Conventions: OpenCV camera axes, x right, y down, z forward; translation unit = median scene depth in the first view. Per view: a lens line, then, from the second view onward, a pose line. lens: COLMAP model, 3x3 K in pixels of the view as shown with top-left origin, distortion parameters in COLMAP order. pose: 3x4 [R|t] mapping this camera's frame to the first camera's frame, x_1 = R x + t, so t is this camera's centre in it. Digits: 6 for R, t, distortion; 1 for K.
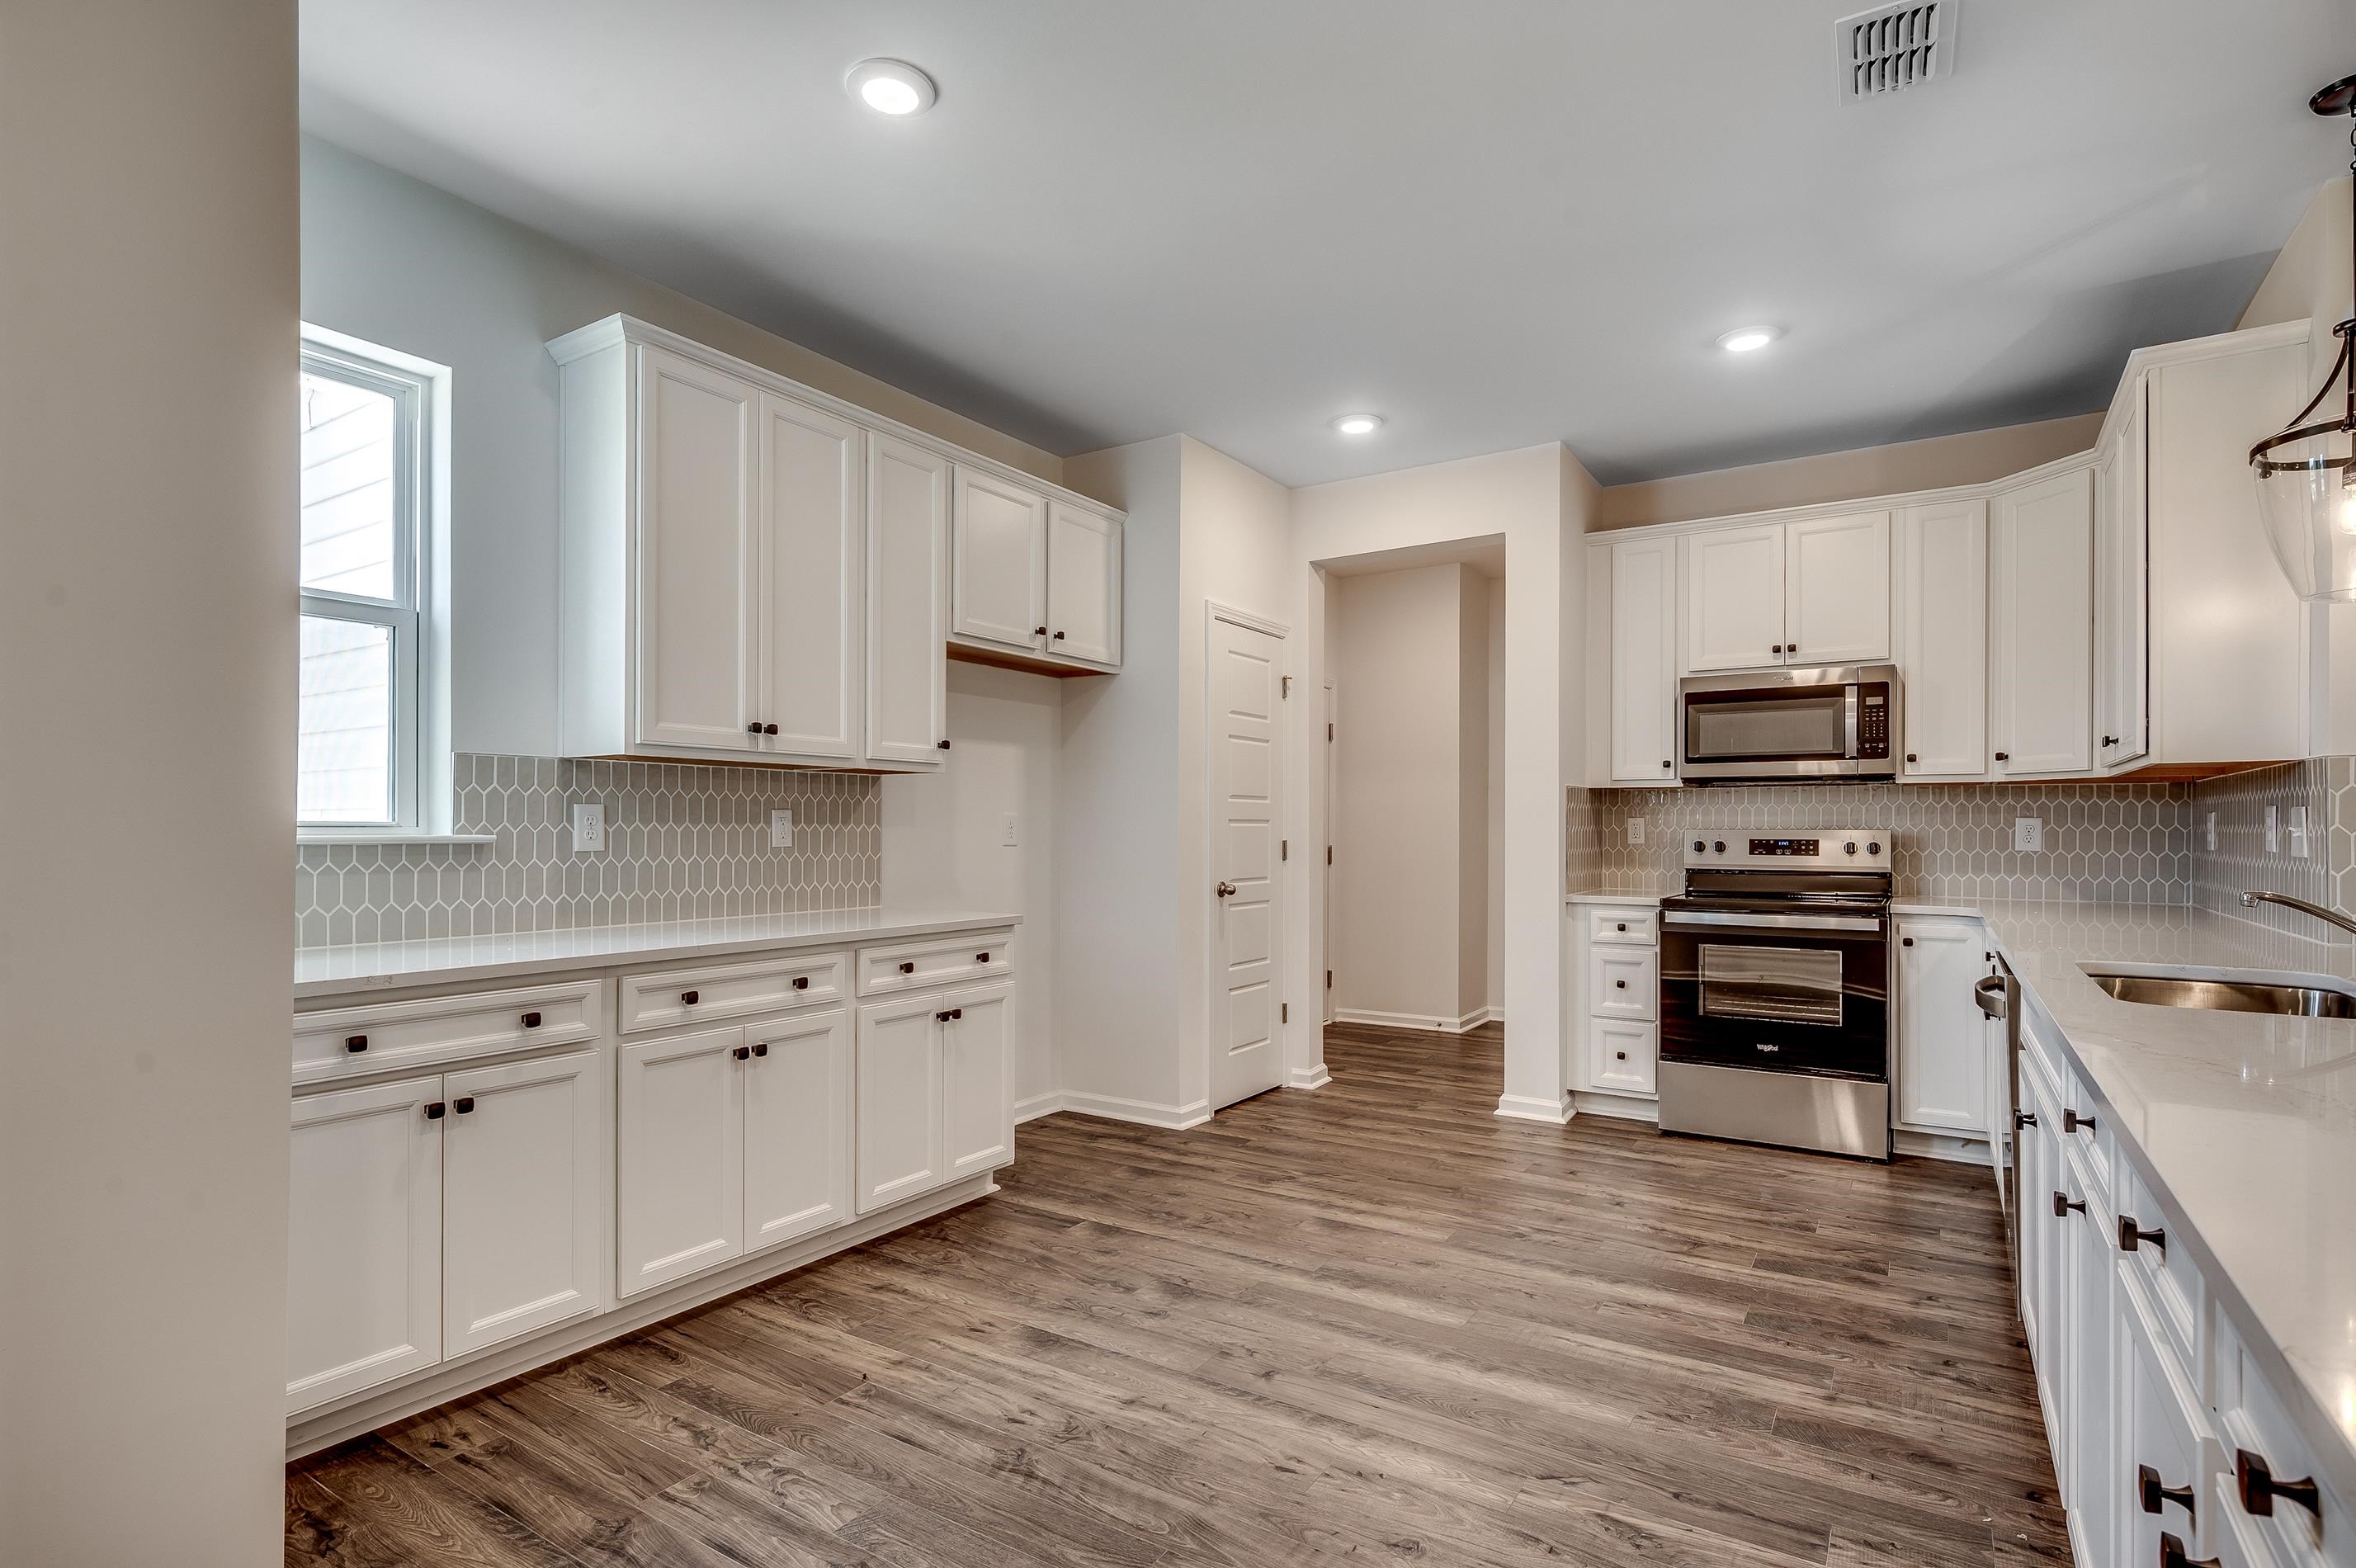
lens RADIAL K [[1196.9, 0, 1235.1], [0, 1196.9, 829.3], [0, 0, 1]] dist [0.000130, 0.000291]
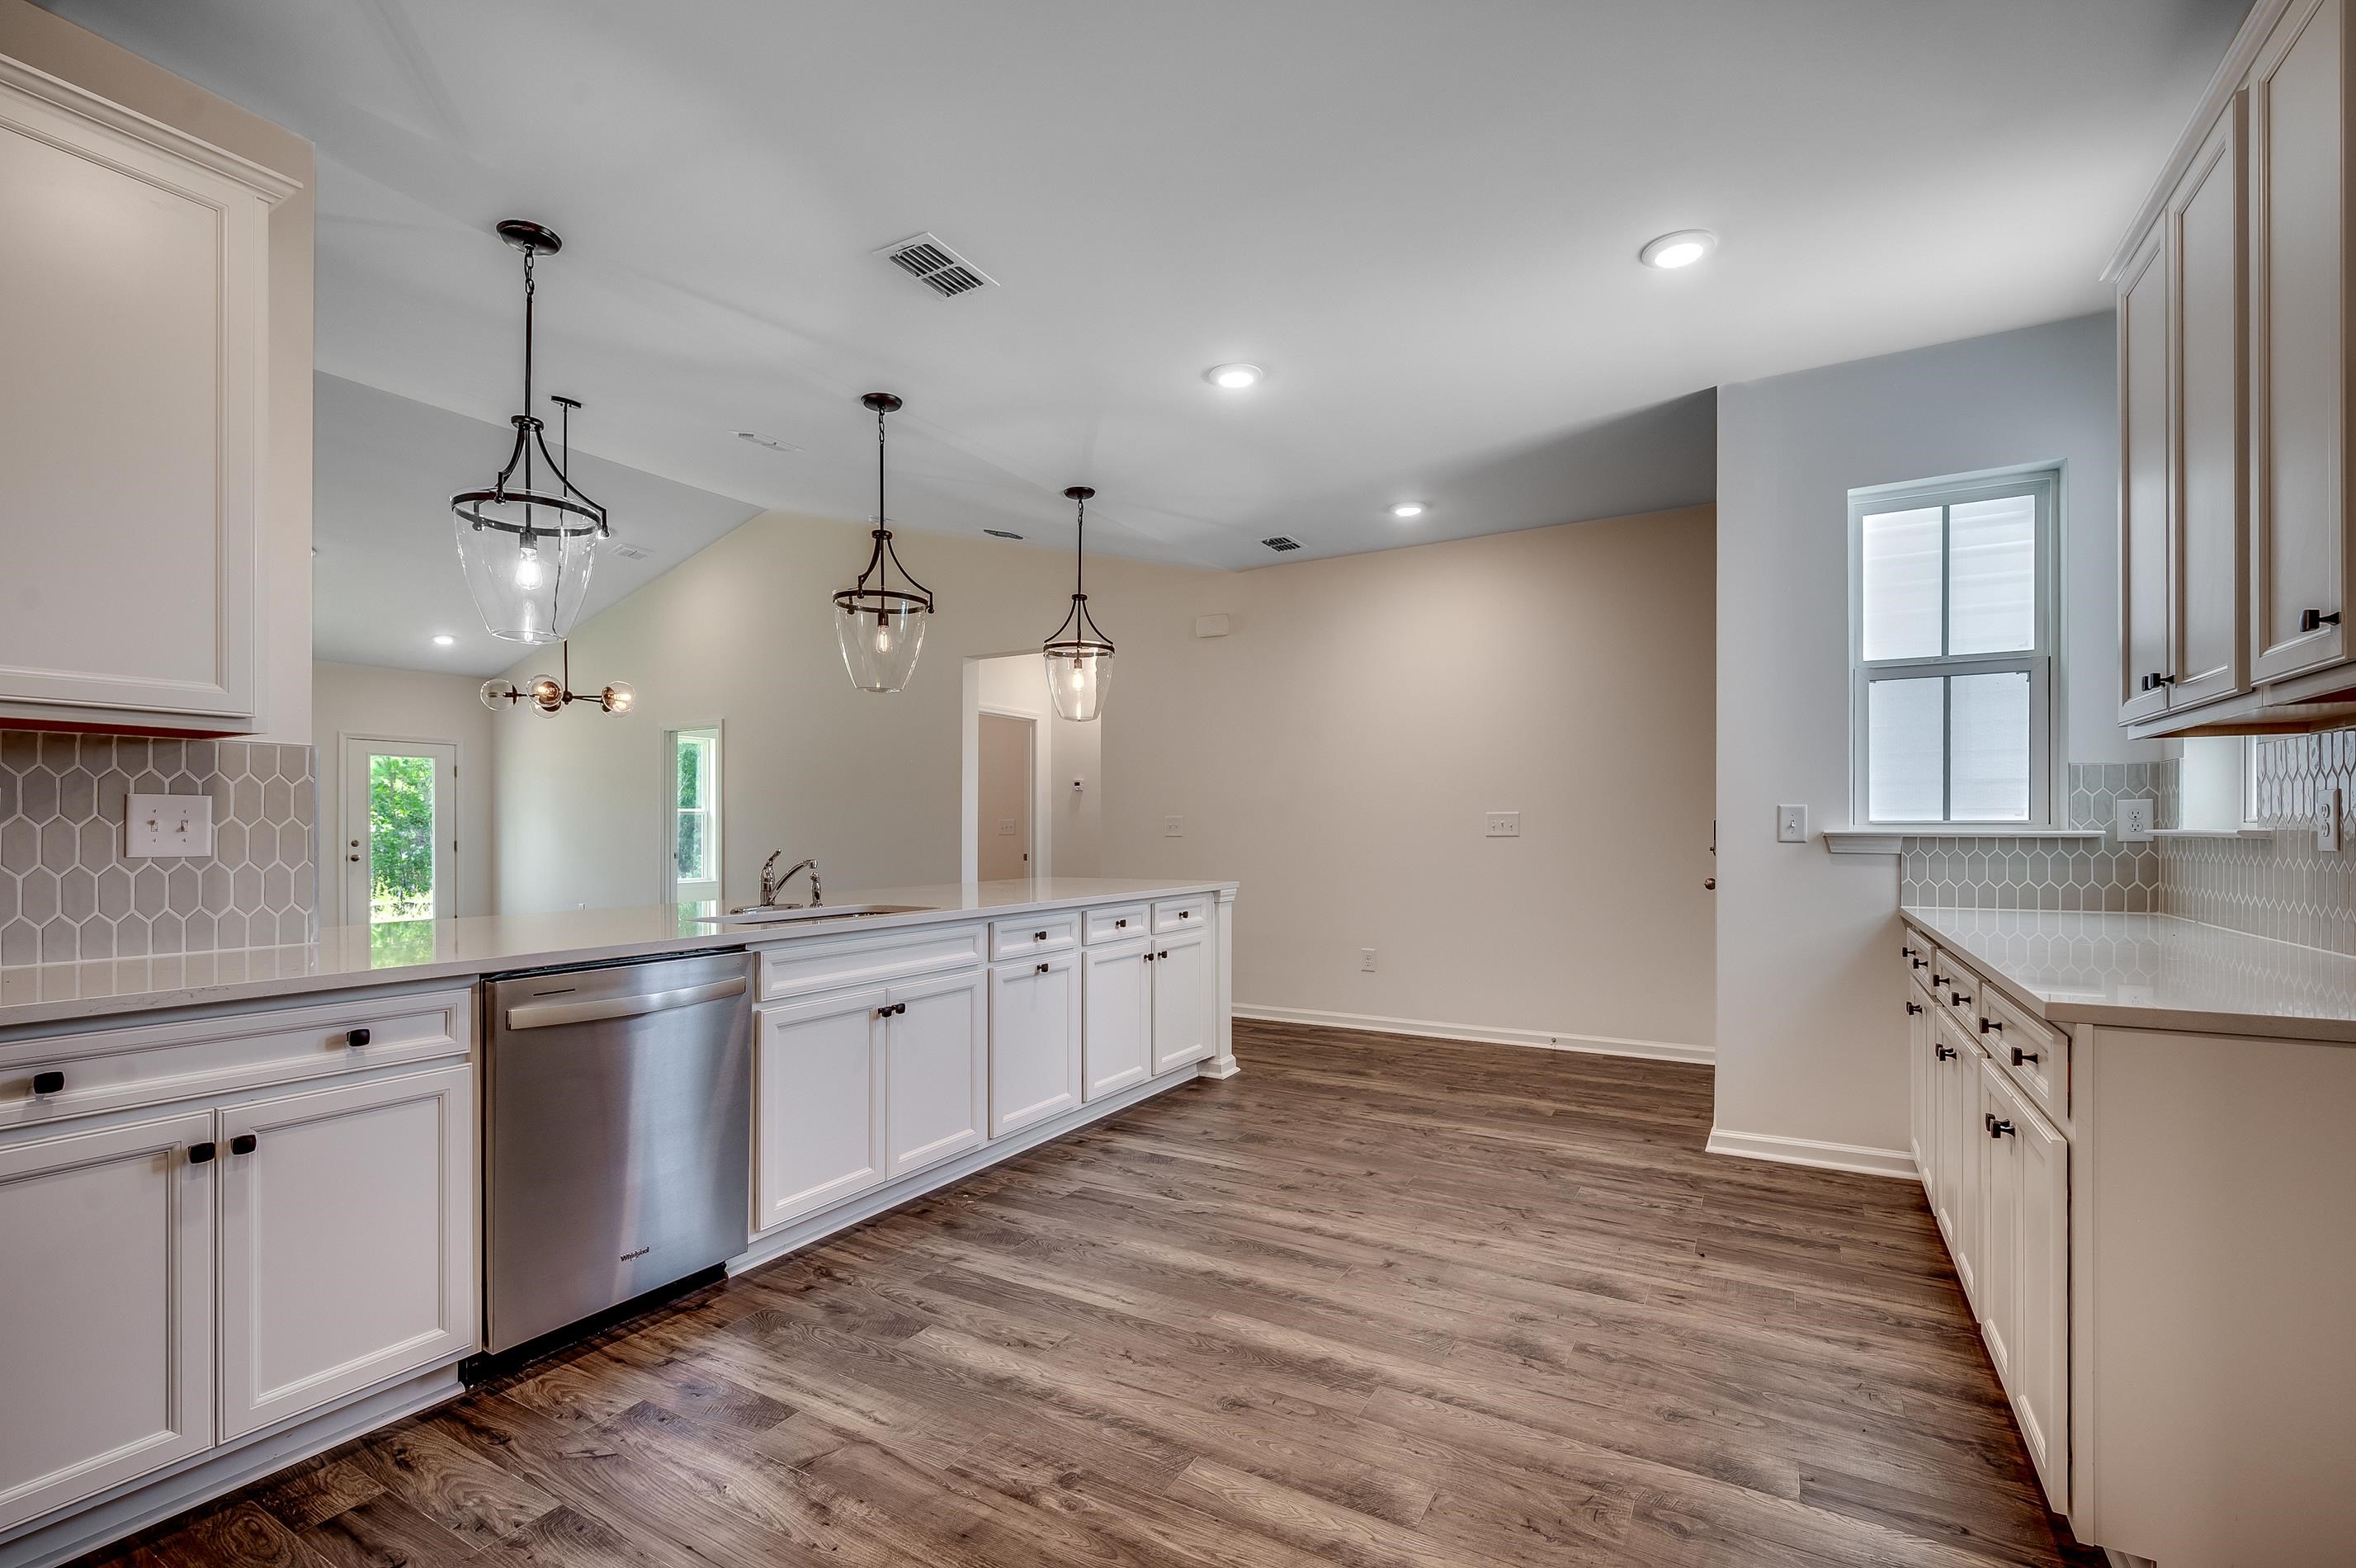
lens RADIAL K [[1065.1, 0, 1179.8], [0, 1065.1, 826.2], [0, 0, 1]] dist [-0.002436, -0.000061]
pose [[-0.999999, 0.001140, -0.000512, 0.239461], [0.001142, 0.999992, -0.003802, 0.003773], [0.000508, -0.003803, -0.999993, 2.063494]]
